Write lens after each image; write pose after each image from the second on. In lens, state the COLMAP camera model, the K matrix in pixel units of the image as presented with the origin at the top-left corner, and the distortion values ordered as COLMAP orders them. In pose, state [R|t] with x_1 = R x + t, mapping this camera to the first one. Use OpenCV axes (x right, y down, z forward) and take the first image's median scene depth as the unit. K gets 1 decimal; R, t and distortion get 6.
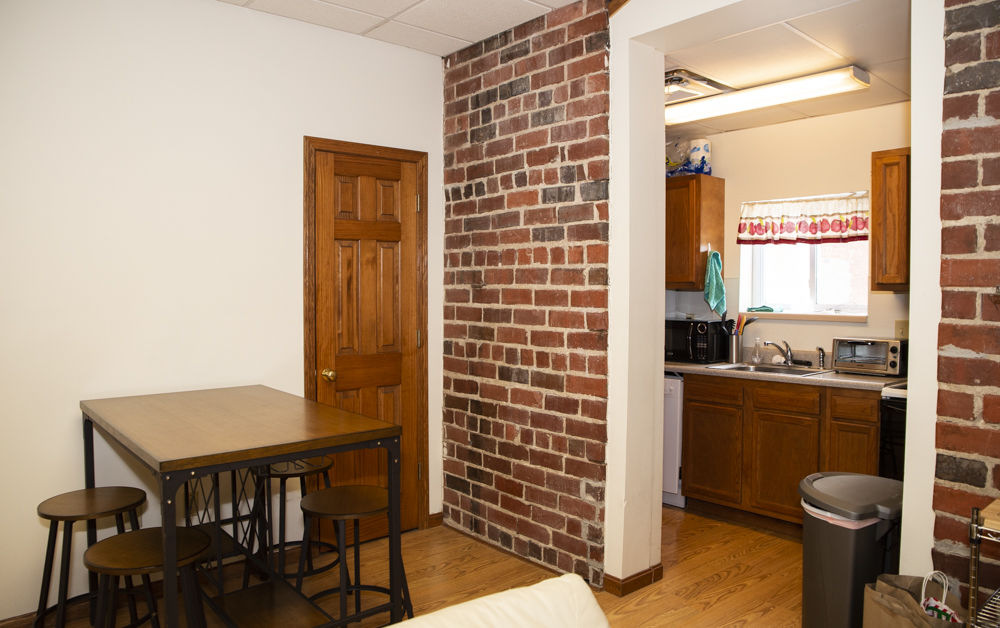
lens RADIAL K [[685.5, 0, 500.0], [0, 685.5, 314.0], [0, 0, 1]] dist [-0.106673, 0.082998]
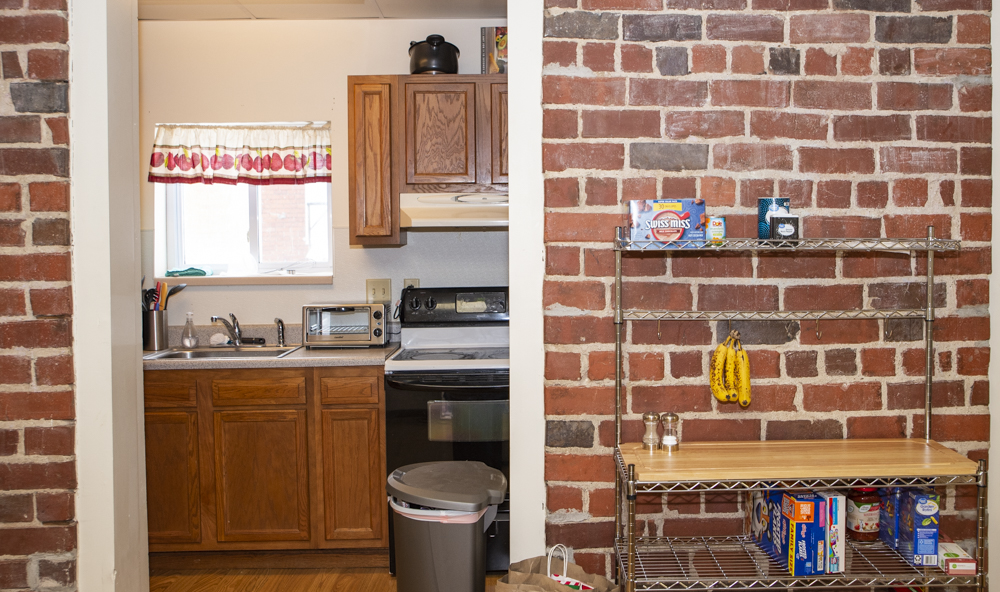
lens RADIAL K [[969.1, 0, 500.6], [0, 969.1, 276.1], [0, 0, 1]] dist [-0.067965, 0.154851]
pose [[0.664582, -0.041156, 0.746081, -0.247400], [0.041163, 0.998982, 0.018440, -0.012914], [-0.746080, 0.018455, 0.665600, 0.088373]]
